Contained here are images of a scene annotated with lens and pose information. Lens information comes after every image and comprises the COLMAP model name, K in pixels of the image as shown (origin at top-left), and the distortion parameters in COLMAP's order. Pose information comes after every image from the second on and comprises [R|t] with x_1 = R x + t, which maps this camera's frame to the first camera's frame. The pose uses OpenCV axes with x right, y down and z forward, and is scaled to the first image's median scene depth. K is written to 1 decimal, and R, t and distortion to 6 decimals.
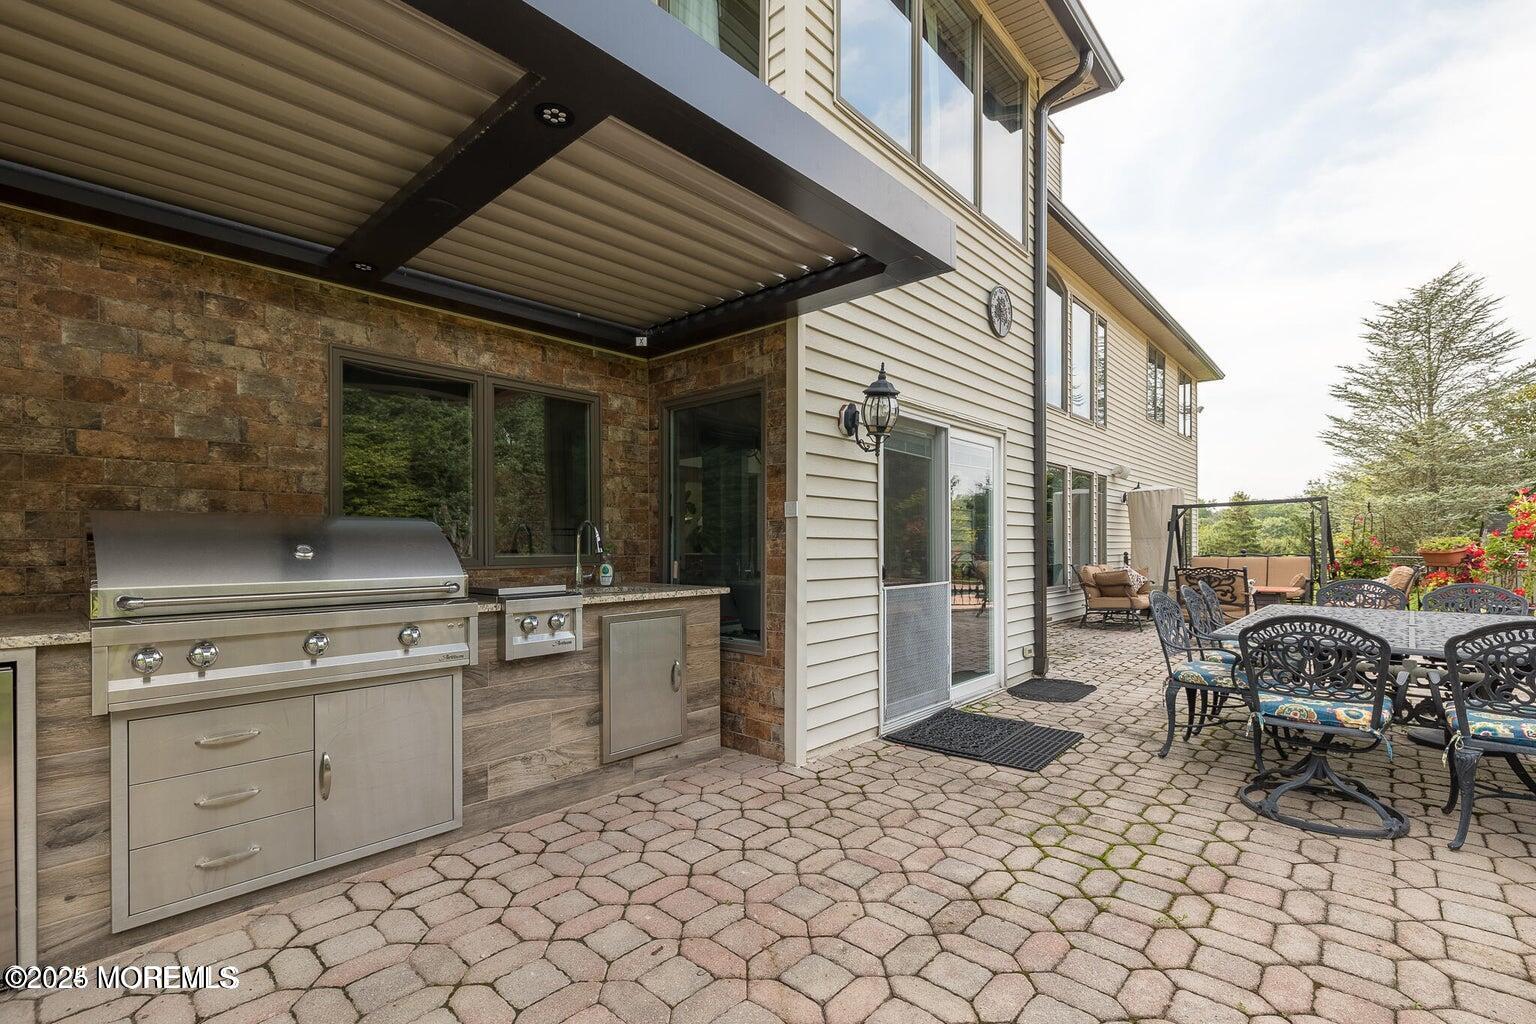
lens RADIAL K [[684.8, 0, 762.6], [0, 684.8, 543.8], [0, 0, 1]] dist [0.009952, 0.000547]
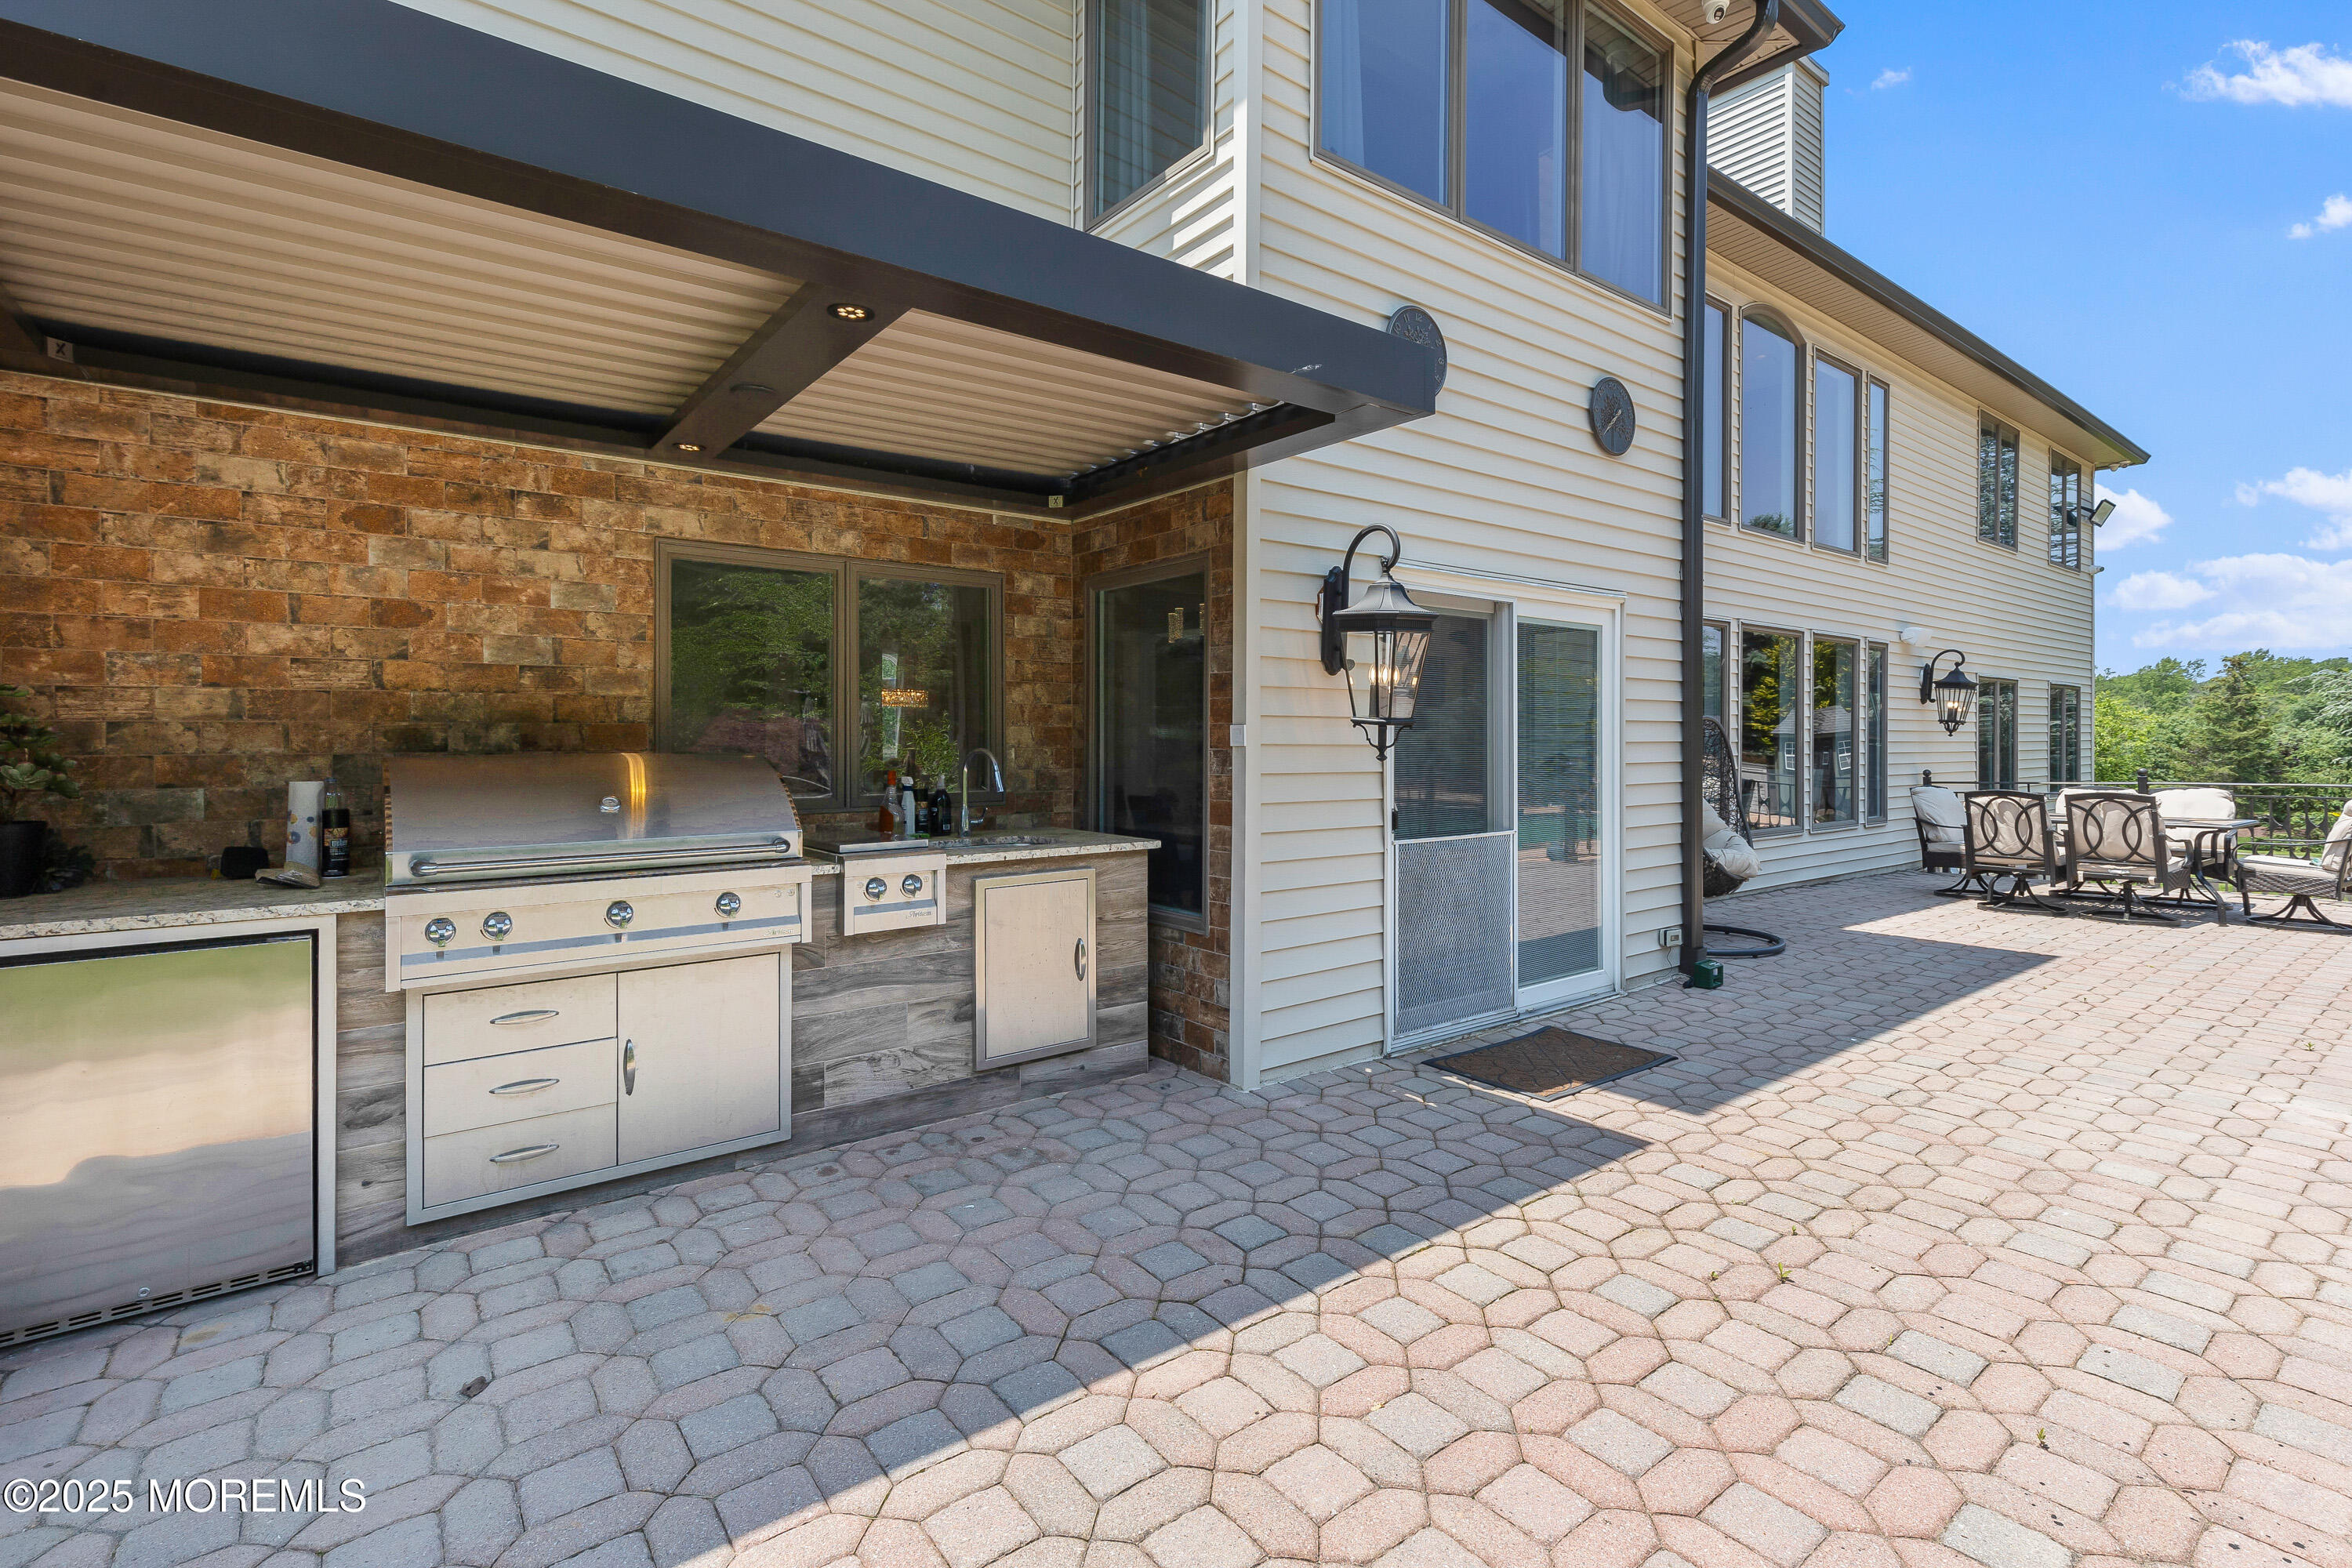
lens RADIAL K [[1077.1, 0, 1177.5], [0, 1077.1, 738.1], [0, 0, 1]] dist [0.016798, -0.000058]
pose [[0.984834, 0.002243, -0.173483, 0.207448], [-0.001959, 0.999996, 0.001807, -0.058467], [0.173487, -0.001440, 0.984835, -0.159873]]
